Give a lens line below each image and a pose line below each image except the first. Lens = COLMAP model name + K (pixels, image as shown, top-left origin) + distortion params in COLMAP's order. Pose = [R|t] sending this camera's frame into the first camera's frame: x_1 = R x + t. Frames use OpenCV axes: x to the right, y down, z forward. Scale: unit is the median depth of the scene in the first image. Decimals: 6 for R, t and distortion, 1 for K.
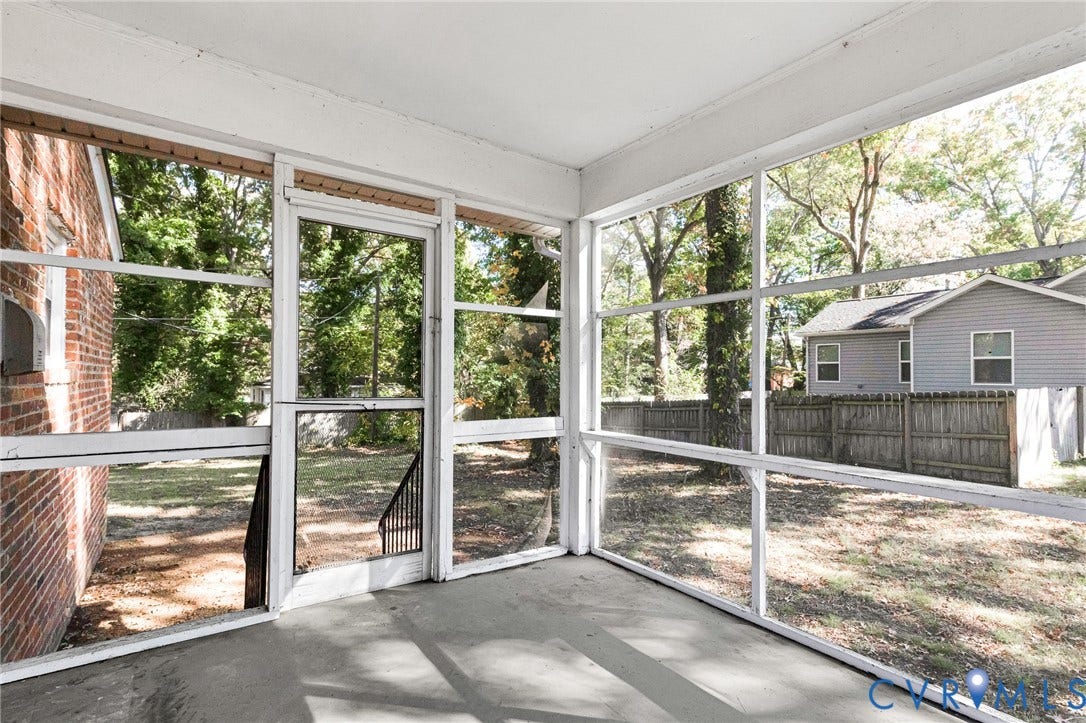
lens RADIAL K [[552.6, 0, 495.3], [0, 552.6, 361.3], [0, 0, 1]] dist [0.002665, 0.000017]
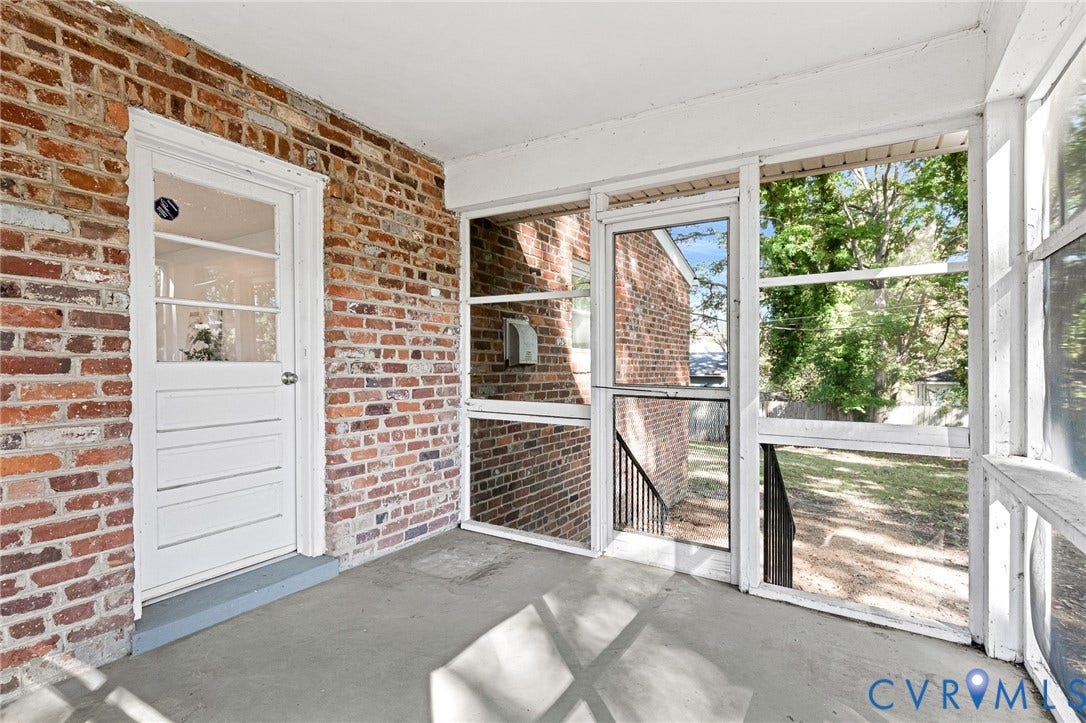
lens RADIAL K [[520.9, 0, 528.1], [0, 520.9, 365.8], [0, 0, 1]] dist [0.003463, 0.000364]
pose [[0.381292, -0.007595, -0.924424, 0.336634], [0.021578, 0.999767, 0.000686, 0.012168], [0.924203, -0.020209, 0.381367, 0.213902]]
